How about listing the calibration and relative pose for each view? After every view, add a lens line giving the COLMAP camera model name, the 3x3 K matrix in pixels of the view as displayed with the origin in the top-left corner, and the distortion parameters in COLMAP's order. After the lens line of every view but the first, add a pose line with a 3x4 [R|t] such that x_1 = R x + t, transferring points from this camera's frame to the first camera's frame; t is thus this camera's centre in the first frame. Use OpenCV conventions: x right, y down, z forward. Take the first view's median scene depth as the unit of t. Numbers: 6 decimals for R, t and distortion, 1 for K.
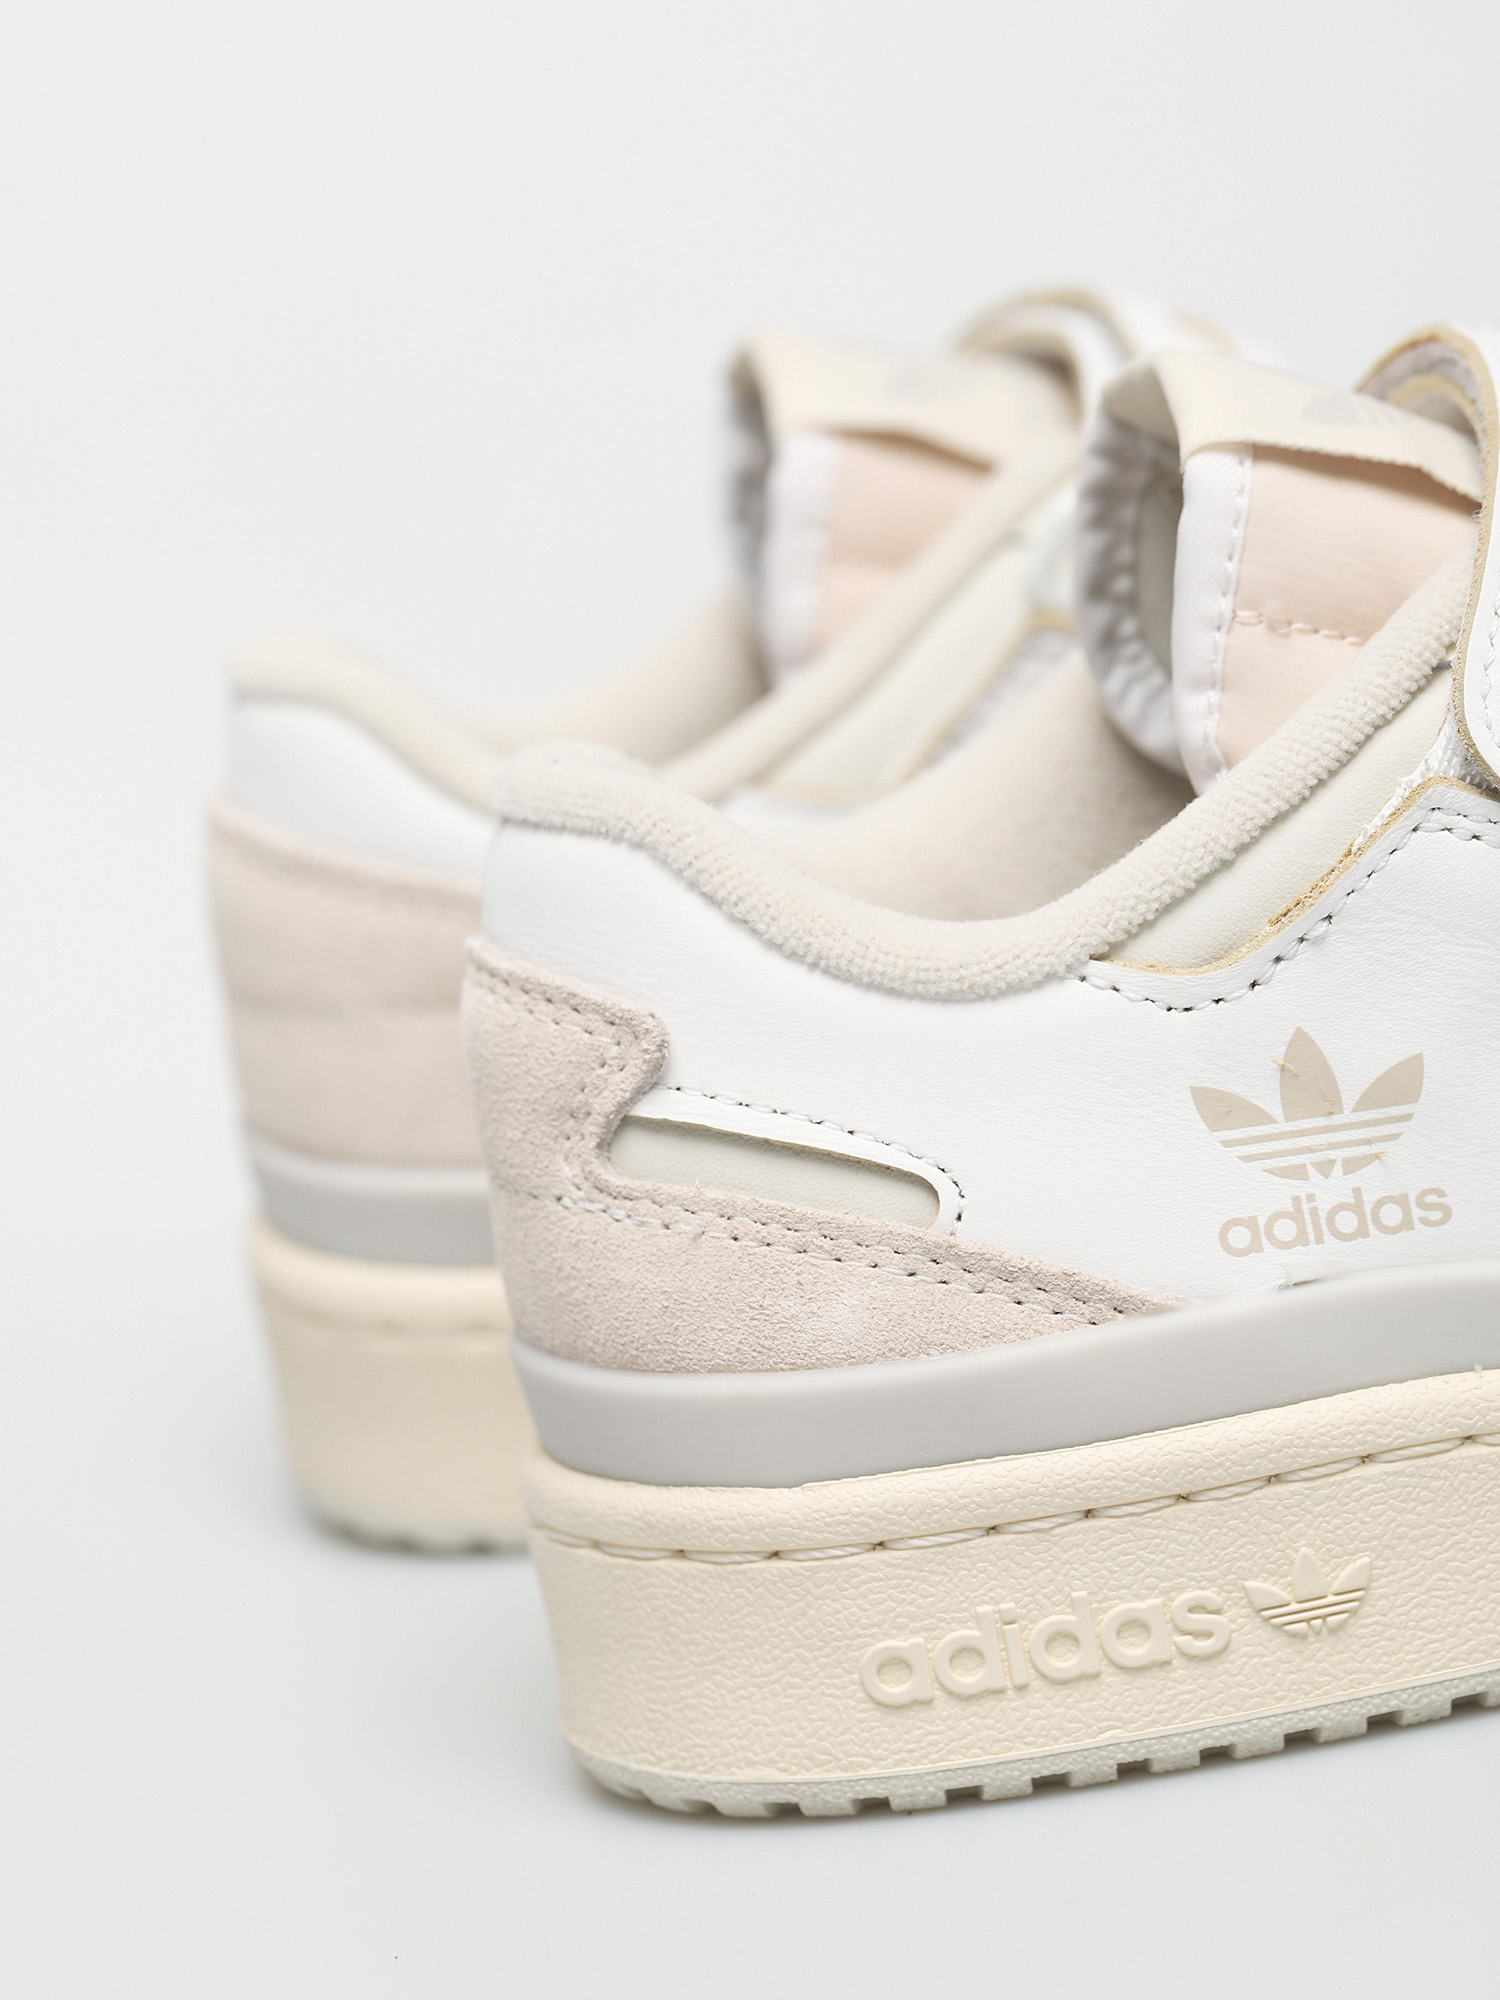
lens RADIAL K [[6191.4, 0, 750.6], [0, 6191.4, 999.9], [0, 0, 1]] dist [-0.409043, 0.000000]
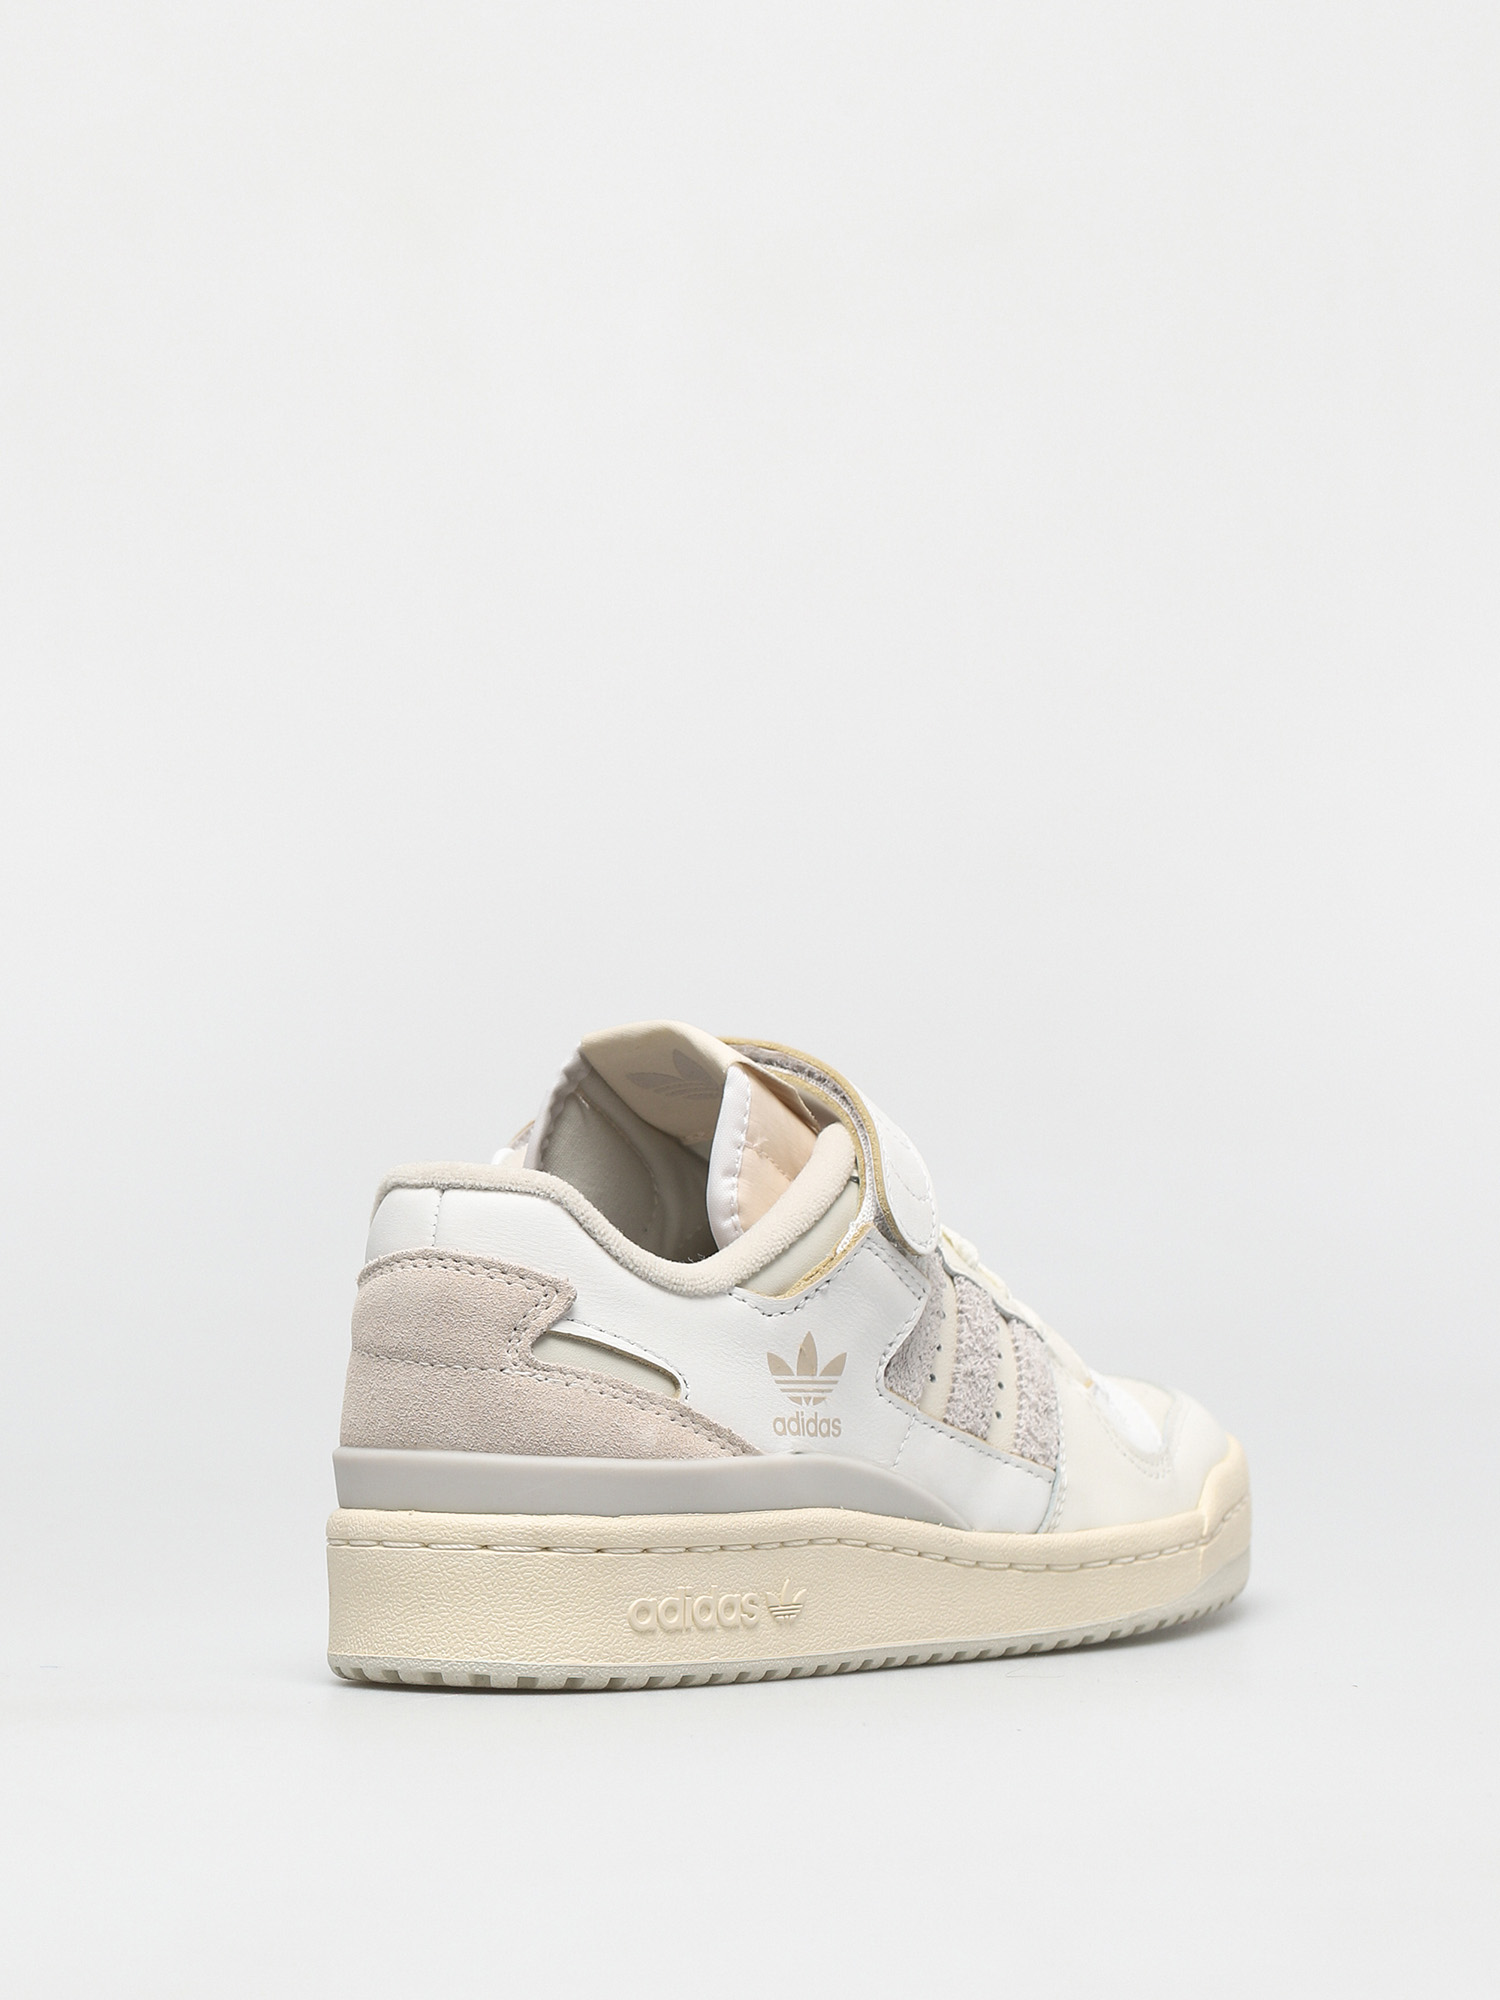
lens RADIAL K [[7542.2, 0, 750.6], [0, 7542.2, 998.2], [0, 0, 1]] dist [-0.604000, 0.000000]
pose [[0.713028, 0.177997, 0.678165, -1.690639], [-0.025232, 0.973126, -0.228886, 0.483026], [-0.700681, 0.146091, 0.698358, -0.804570]]
